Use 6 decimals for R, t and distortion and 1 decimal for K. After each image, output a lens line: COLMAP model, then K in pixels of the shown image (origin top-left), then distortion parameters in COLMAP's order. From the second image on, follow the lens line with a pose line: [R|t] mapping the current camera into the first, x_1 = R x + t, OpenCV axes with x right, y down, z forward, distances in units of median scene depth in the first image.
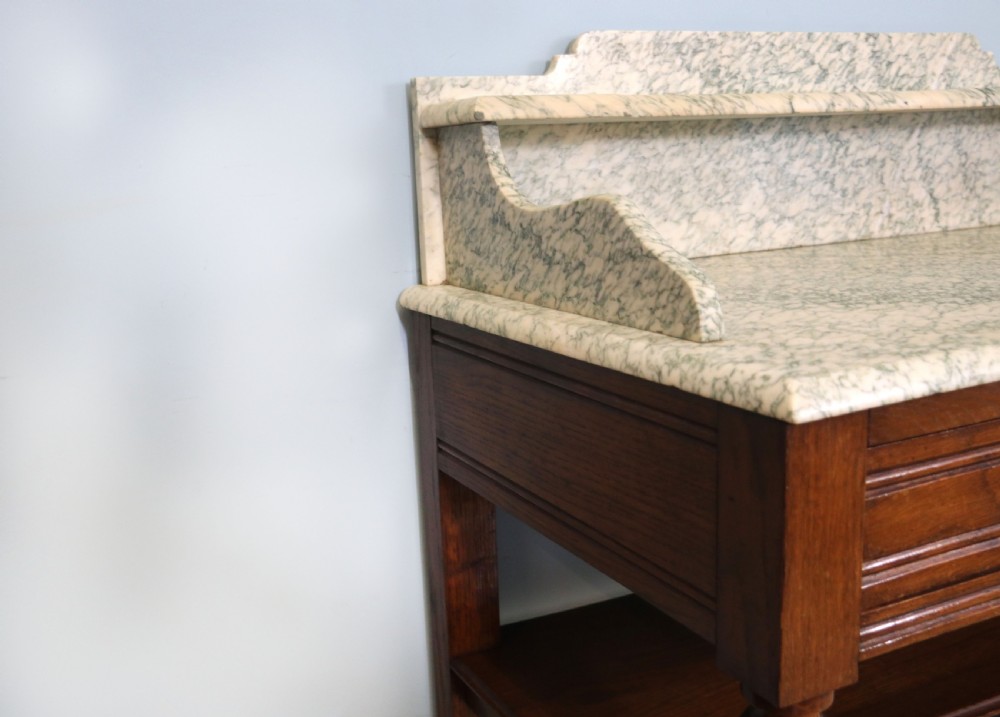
lens RADIAL K [[1032.2, 0, 451.2], [0, 1032.2, 369.5], [0, 0, 1]] dist [-0.141412, 0.206876]
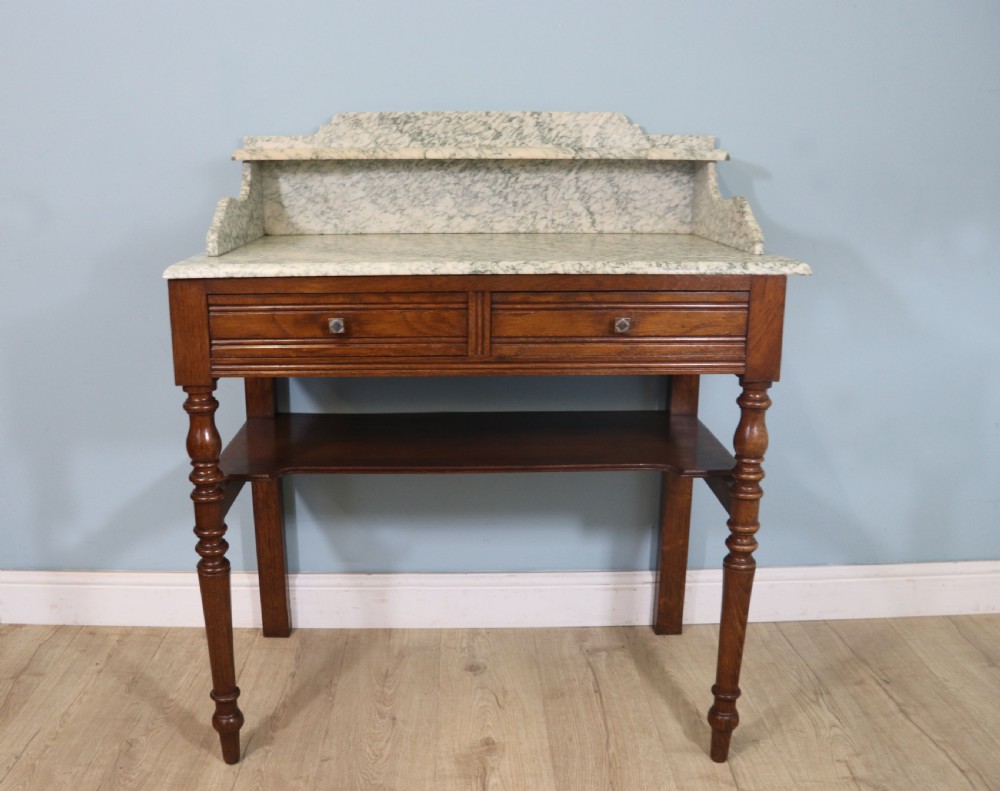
lens RADIAL K [[953.2, 0, 466.0], [0, 953.2, 403.6], [0, 0, 1]] dist [-0.184486, 0.130651]
pose [[0.916759, 0.152216, -0.369300, 1.077019], [-0.127833, 0.987724, 0.089779, 0.027137], [0.378432, -0.035097, 0.924963, -0.576039]]
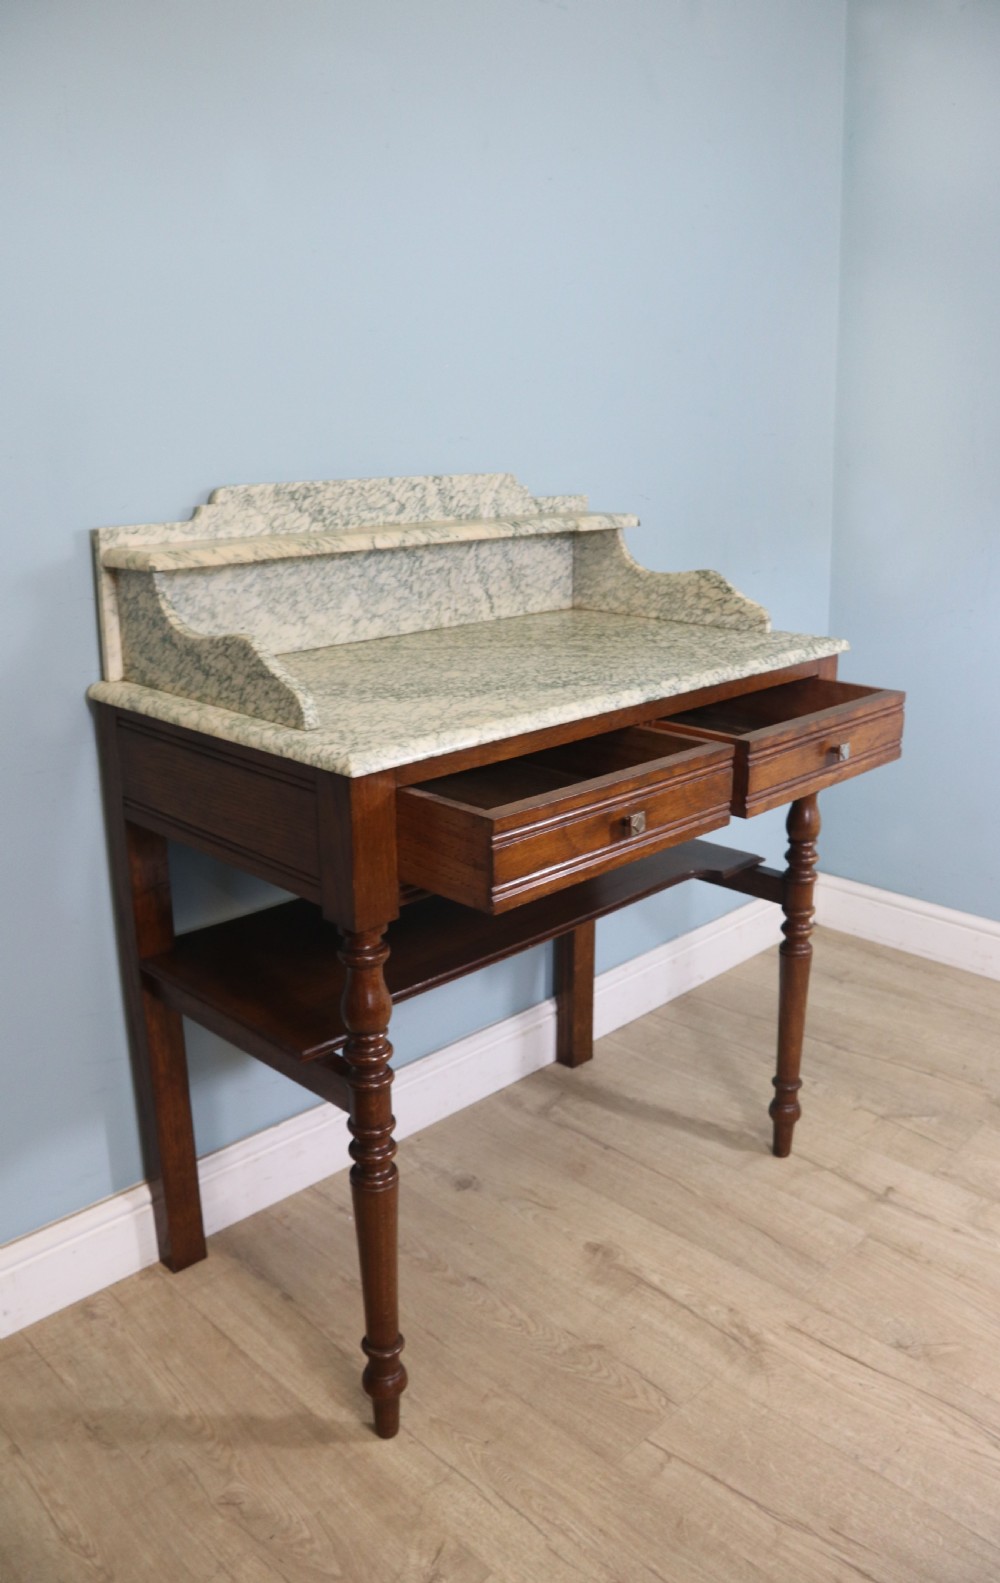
lens RADIAL K [[1240.0, 0, 526.7], [0, 1240.0, 764.5], [0, 0, 1]] dist [-0.183022, 0.129128]
pose [[0.924689, -0.046030, 0.377930, -0.116207], [0.026621, 0.998052, 0.056423, -0.046542], [-0.379791, -0.042113, 0.924113, -0.624742]]
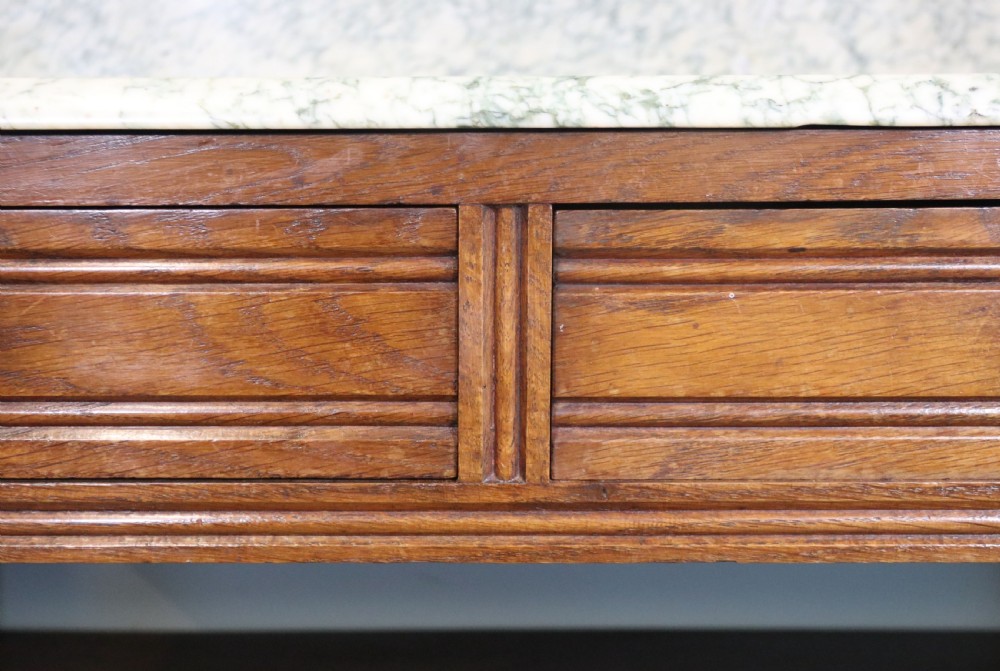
lens RADIAL K [[1424.1, 0, 515.2], [0, 1424.1, 364.6], [0, 0, 1]] dist [0.031551, 0.110737]
pose [[0.906924, 0.110550, -0.406532, 0.774986], [-0.131164, 0.991091, -0.023101, 0.052135], [0.400356, 0.074273, 0.913345, 0.253288]]
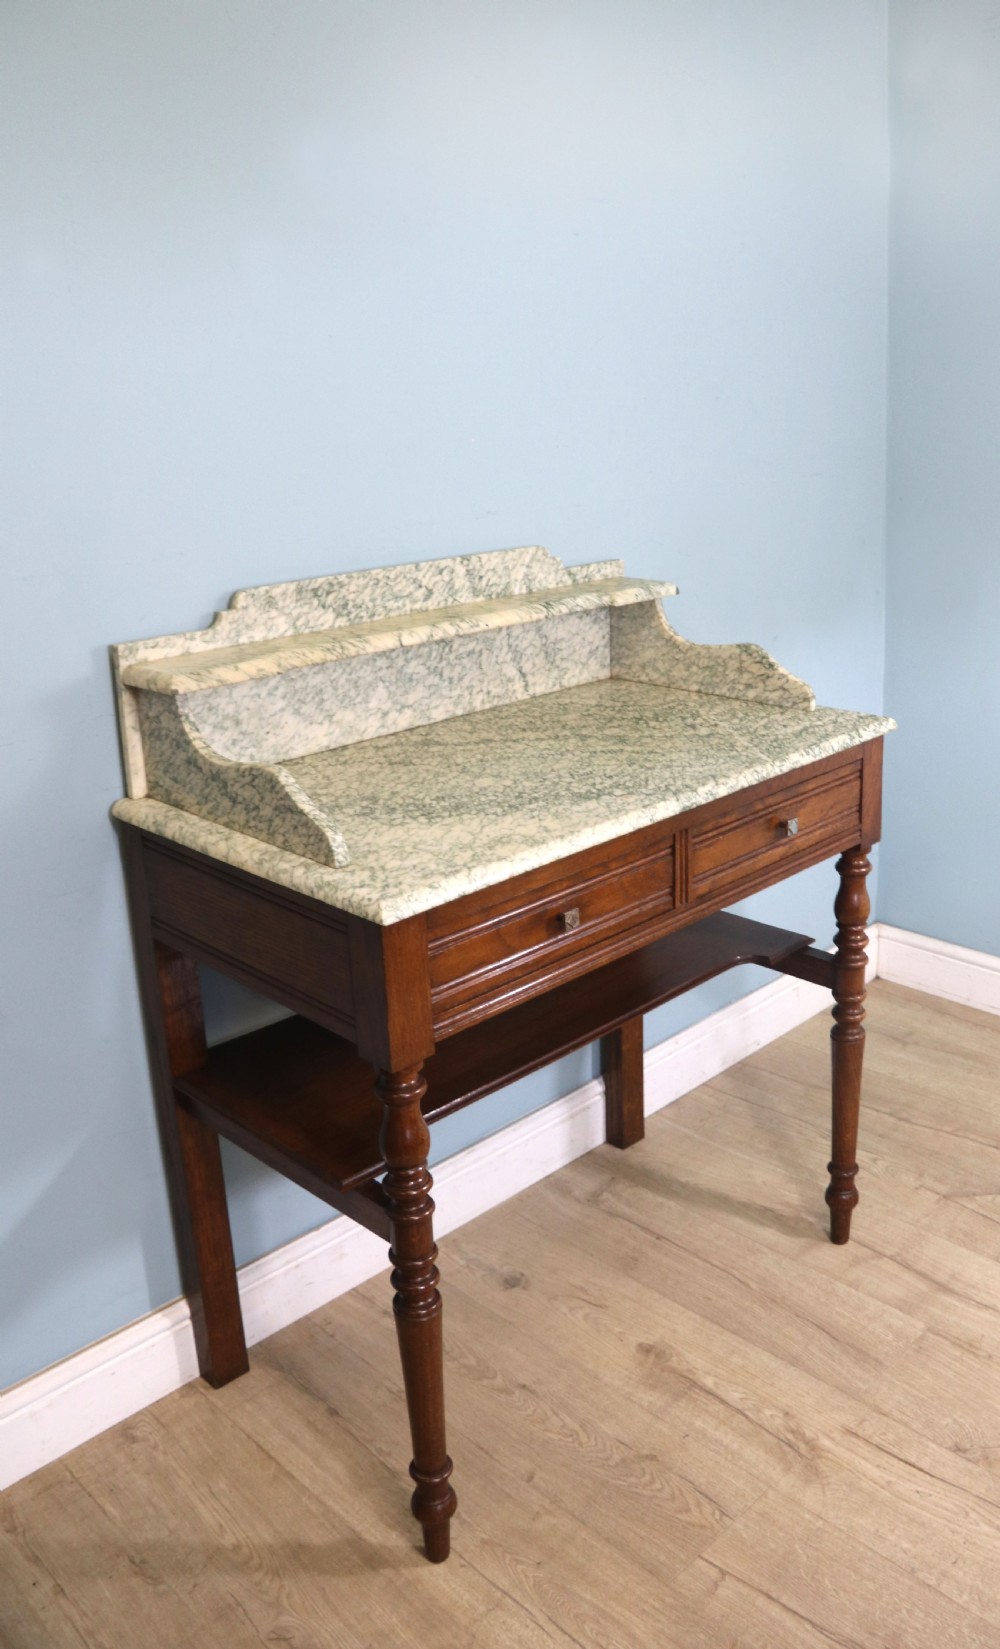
lens RADIAL K [[1358.2, 0, 593.2], [0, 1358.2, 751.2], [0, 0, 1]] dist [-0.178521, 0.128055]
pose [[0.919453, -0.067535, 0.387357, -0.128959], [0.049622, 0.997193, 0.056073, -0.196119], [-0.390056, -0.032335, 0.920223, -0.728196]]
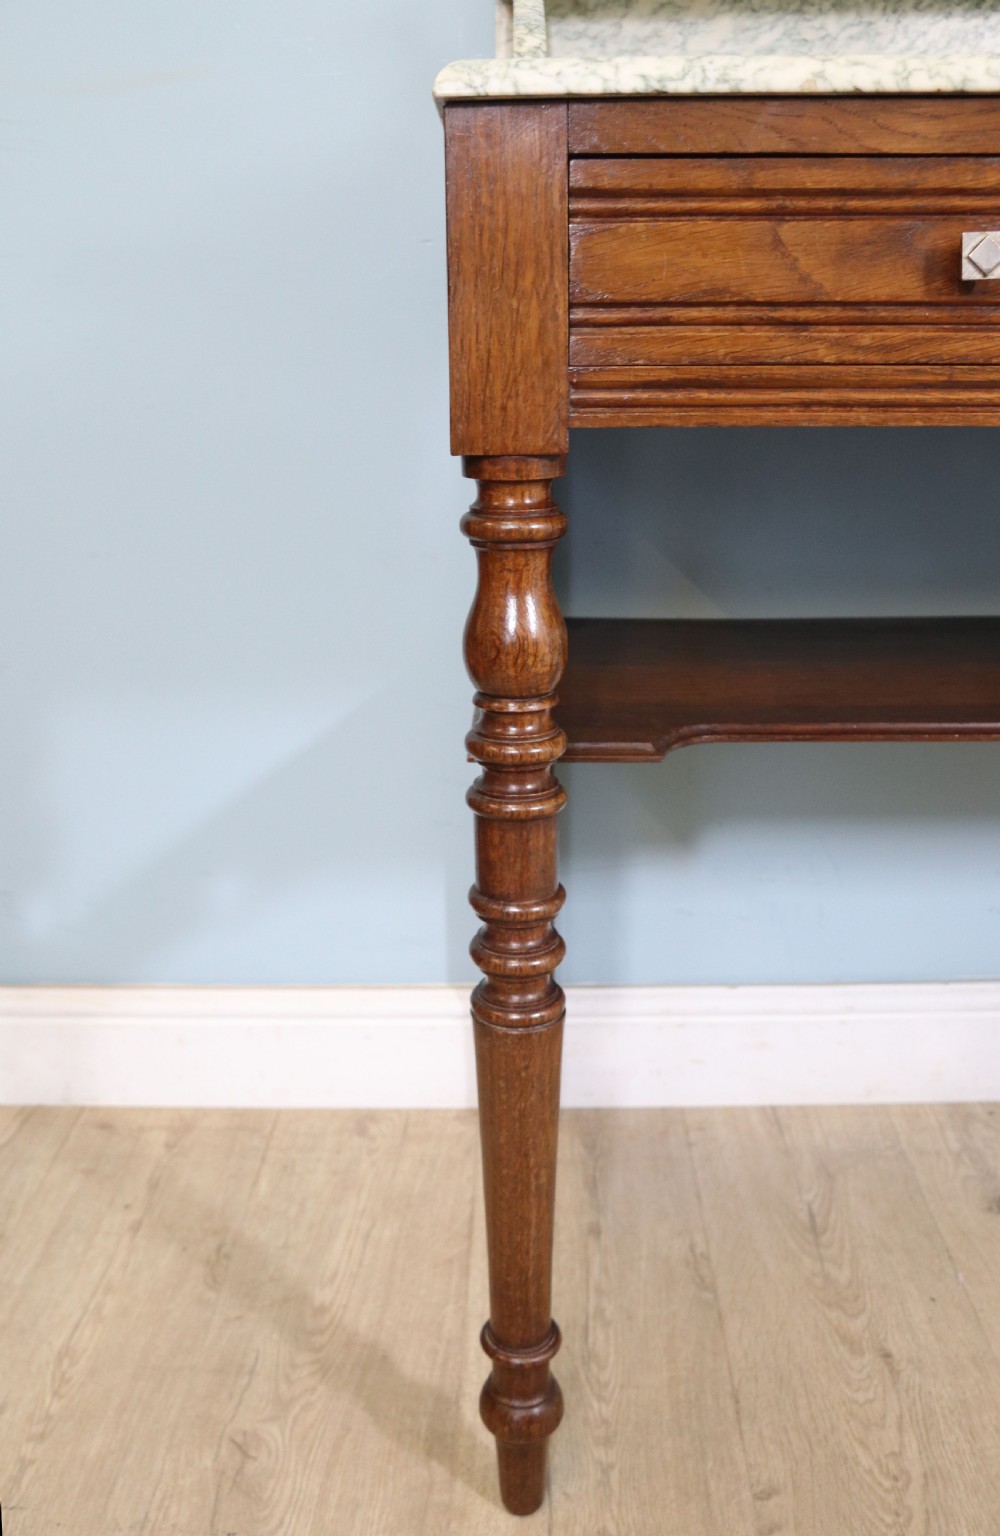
lens RADIAL K [[1349.1, 0, 505.4], [0, 1349.1, 746.6], [0, 0, 1]] dist [-0.170254, 0.193833]
pose [[0.905731, 0.161662, -0.391812, 0.466619], [-0.121409, 0.984624, 0.125602, 0.232470], [0.406093, -0.066192, 0.911431, -0.038545]]
